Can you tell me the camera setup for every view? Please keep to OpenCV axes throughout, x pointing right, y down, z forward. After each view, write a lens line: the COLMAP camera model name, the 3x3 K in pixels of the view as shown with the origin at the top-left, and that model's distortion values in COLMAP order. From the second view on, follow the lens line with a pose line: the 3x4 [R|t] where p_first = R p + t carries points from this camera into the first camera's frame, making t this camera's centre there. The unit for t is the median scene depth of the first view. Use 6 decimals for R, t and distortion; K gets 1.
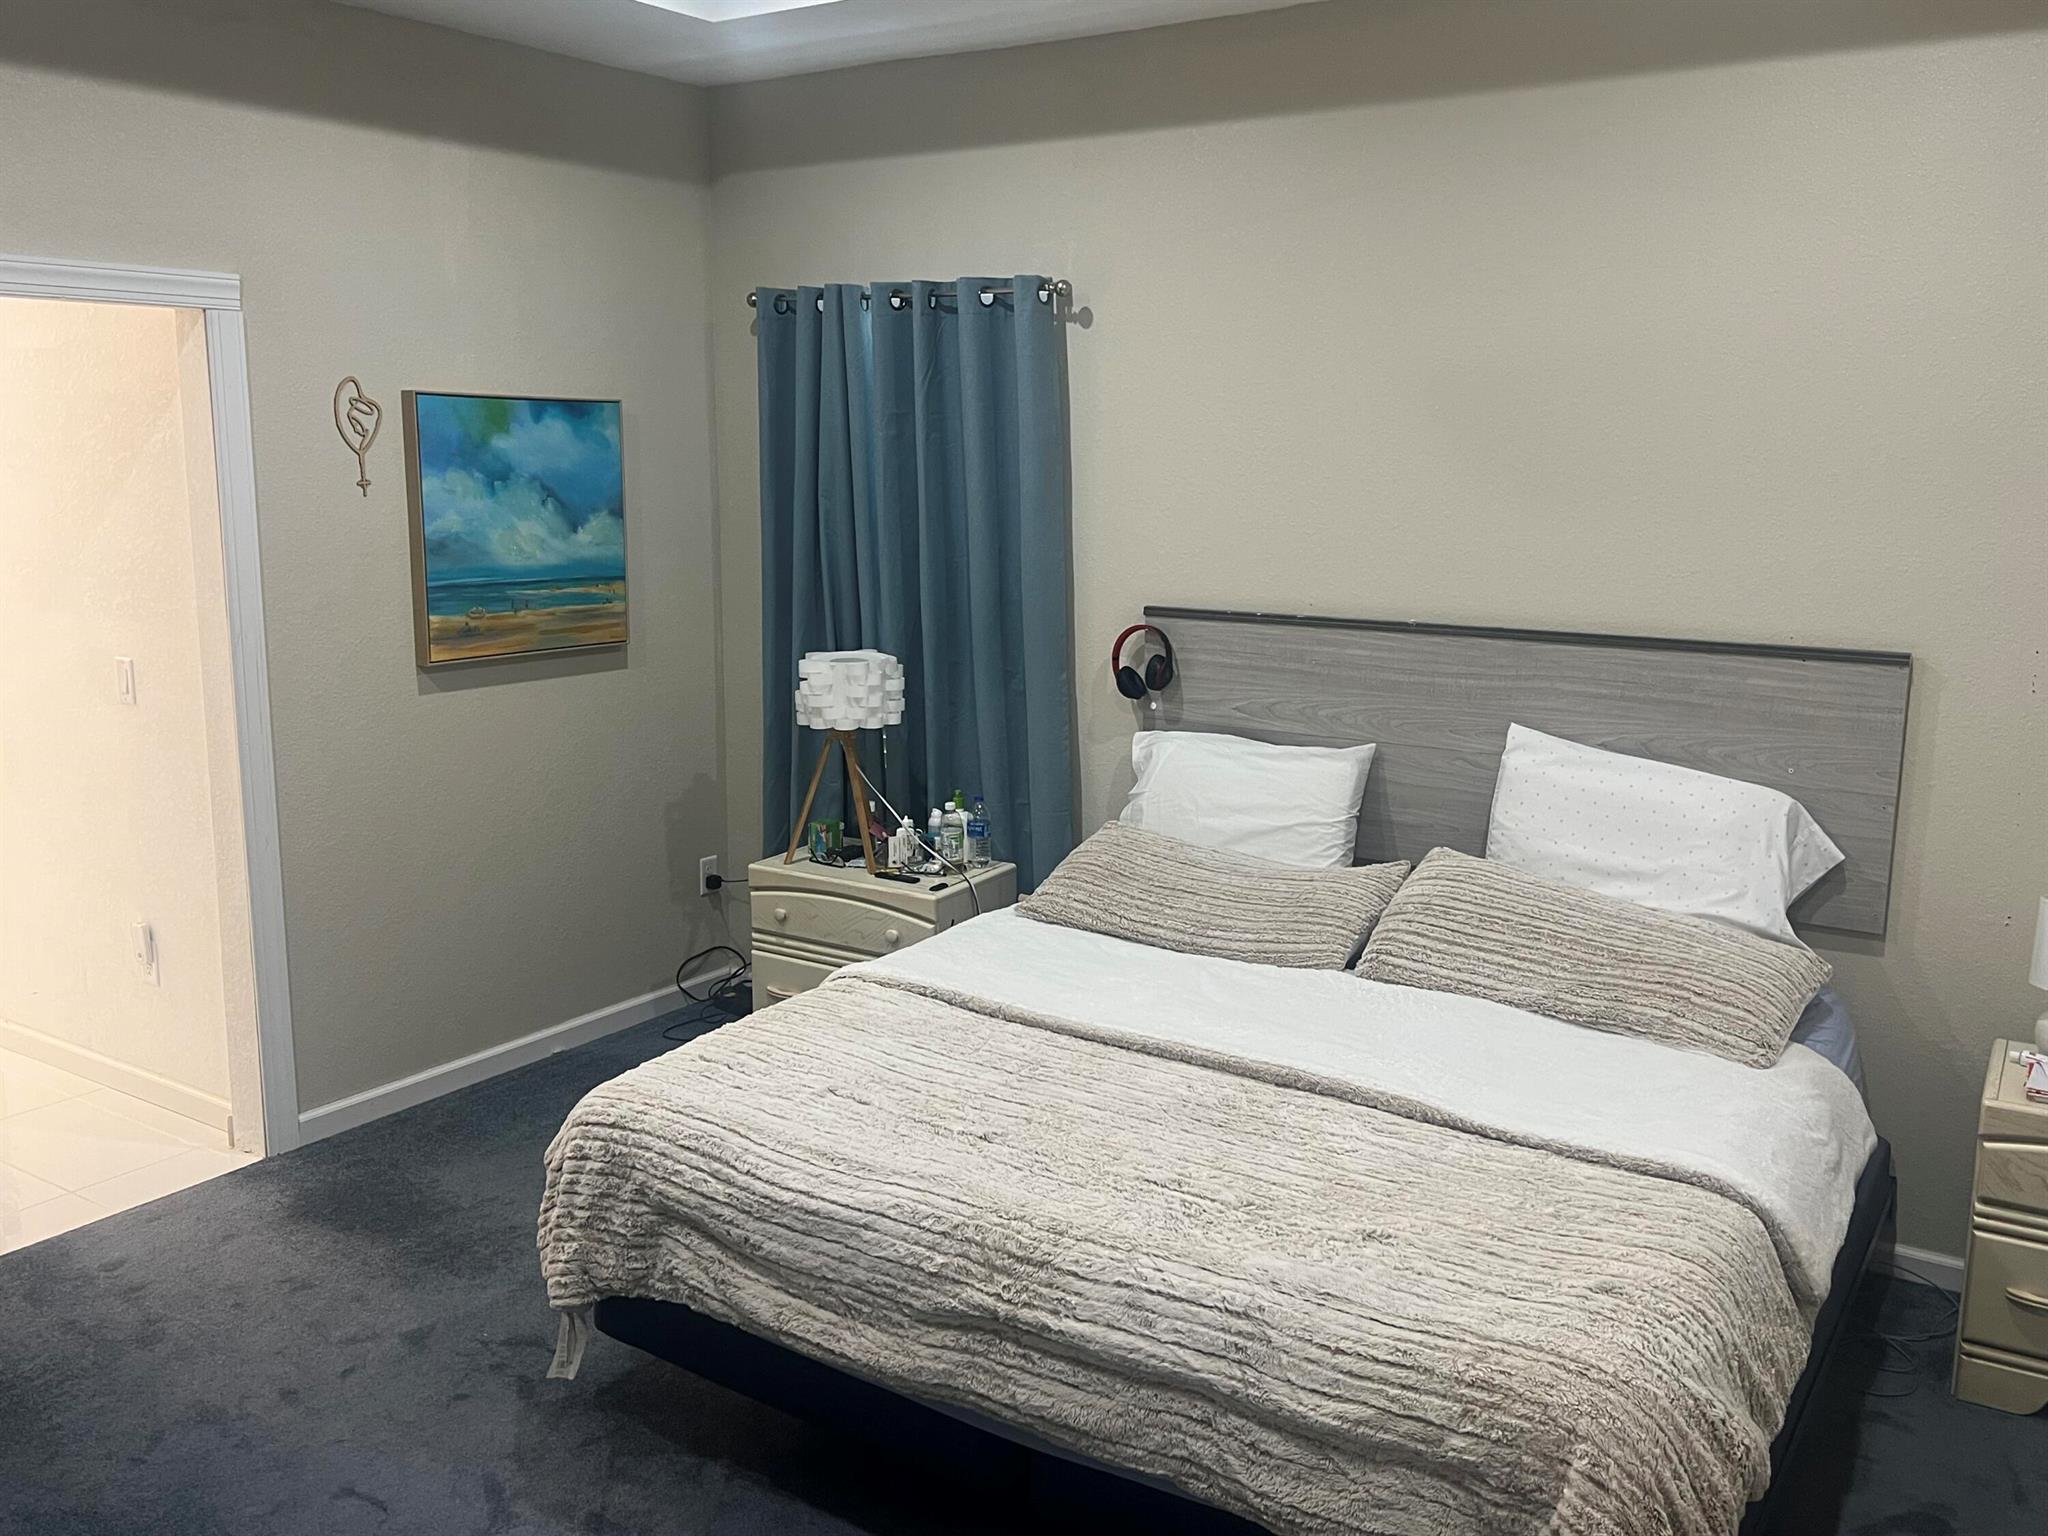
lens RADIAL K [[1767.2, 0, 1024.0], [0, 1767.2, 768.0], [0, 0, 1]] dist [0.133601, -0.365527]
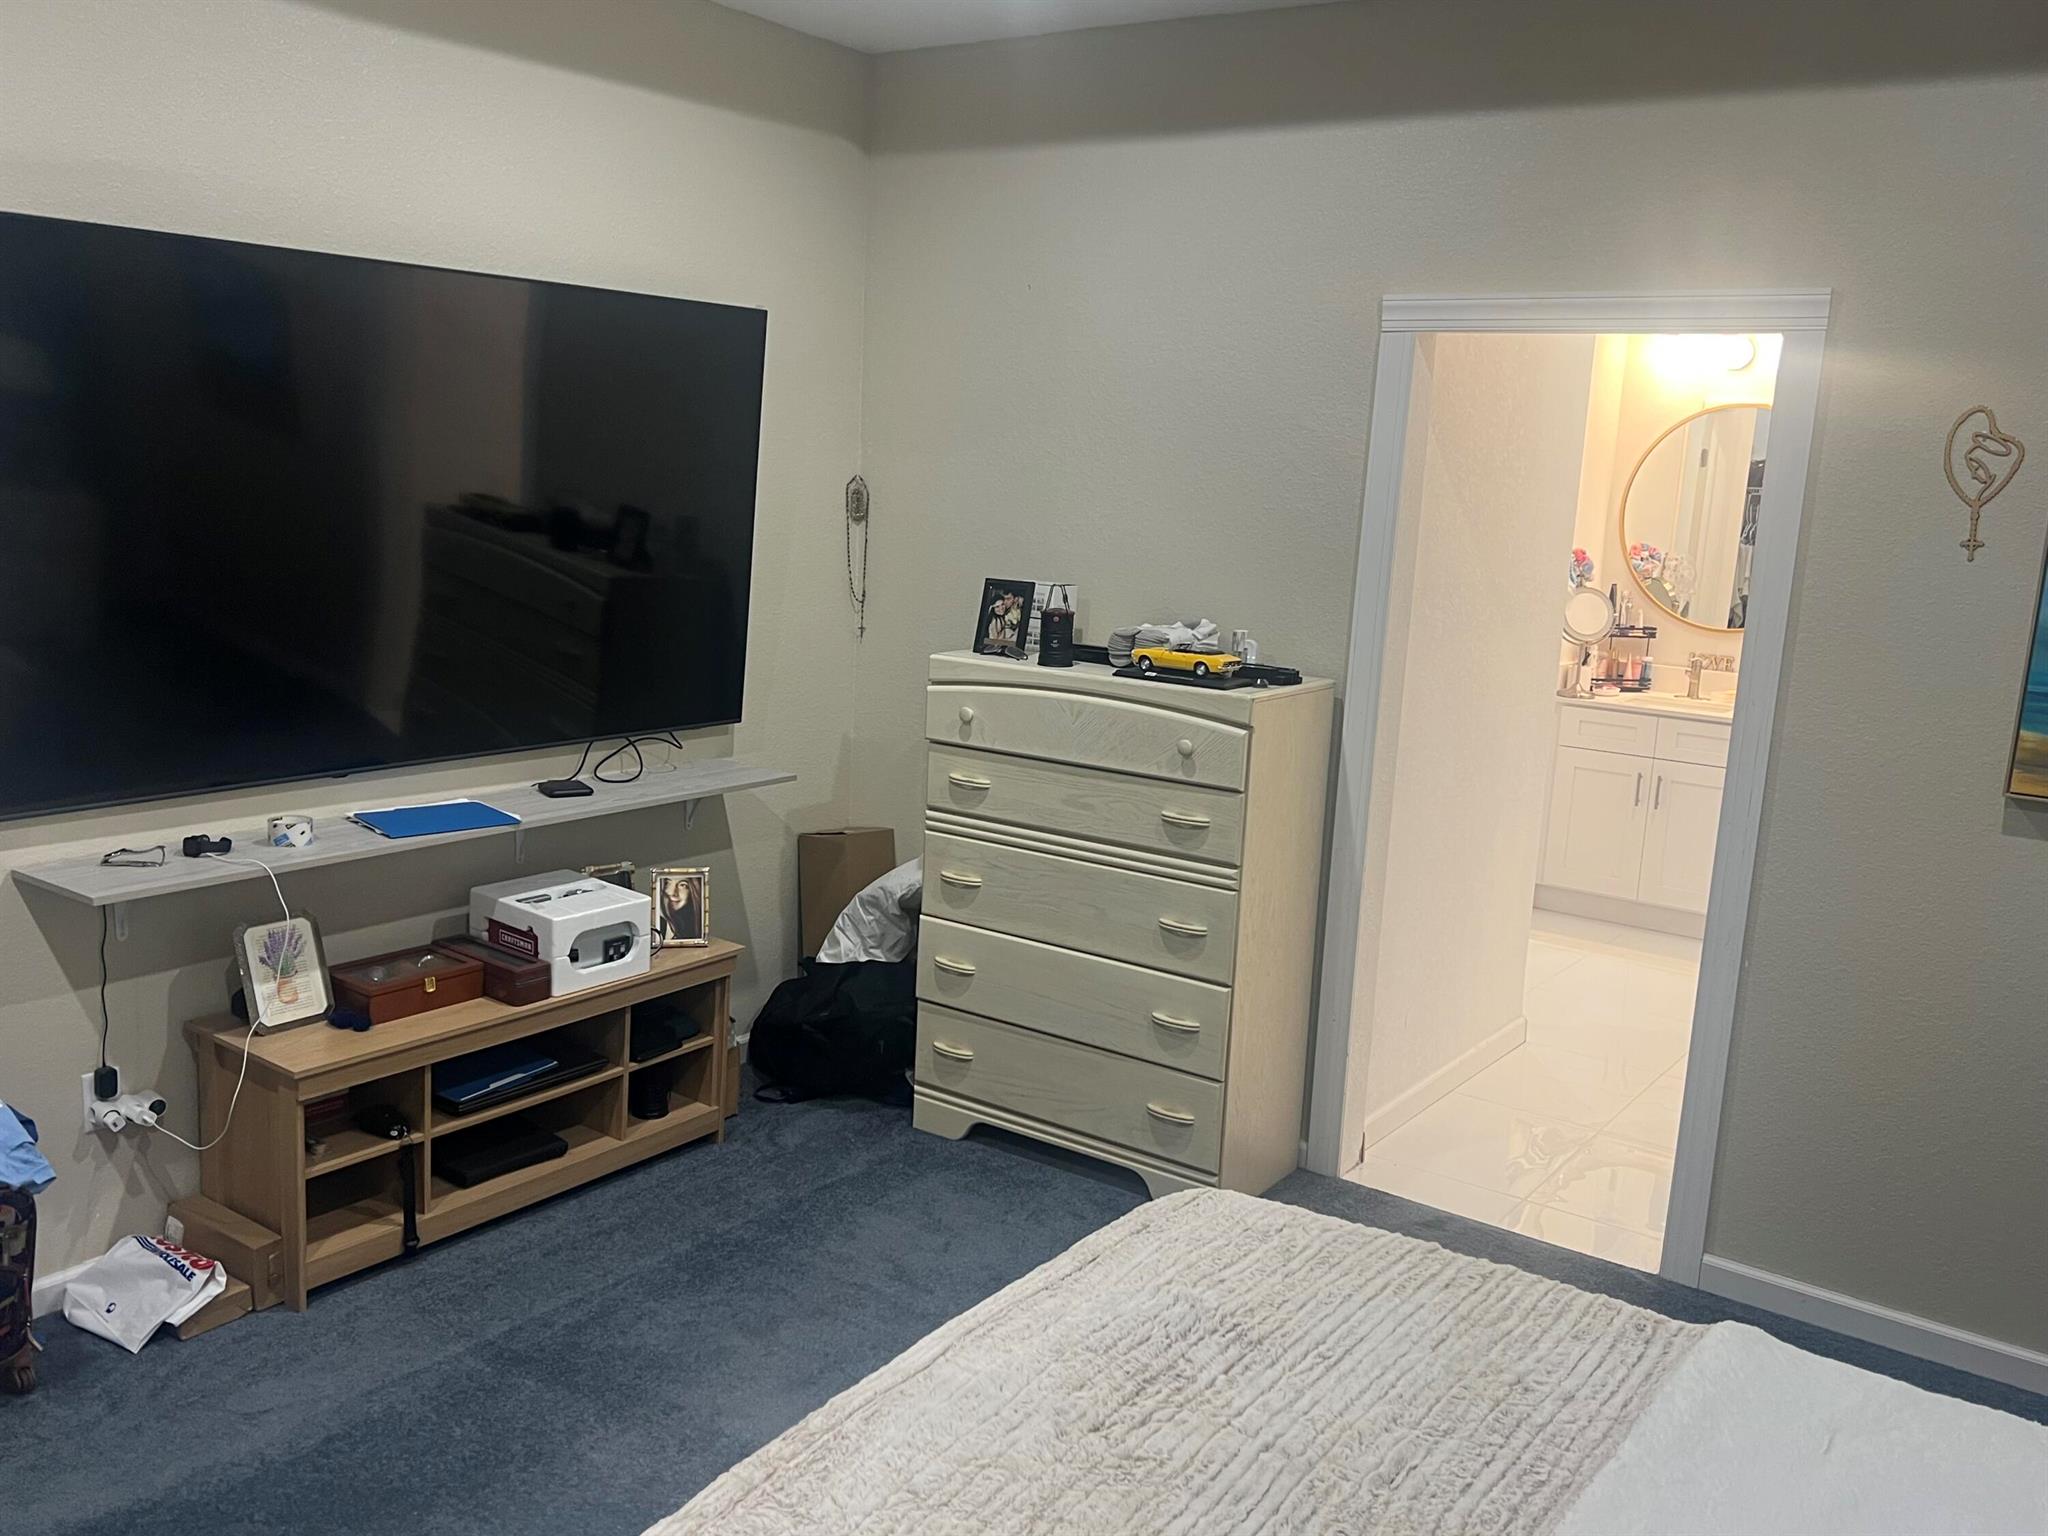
lens RADIAL K [[1767.2, 0, 1024.0], [0, 1767.2, 768.0], [0, 0, 1]] dist [0.133601, -0.365527]
pose [[-0.032915, 0.182153, -0.982719, 0.456125], [-0.224267, 0.956833, 0.184866, -0.129542], [0.973972, 0.226477, 0.009357, 0.685284]]
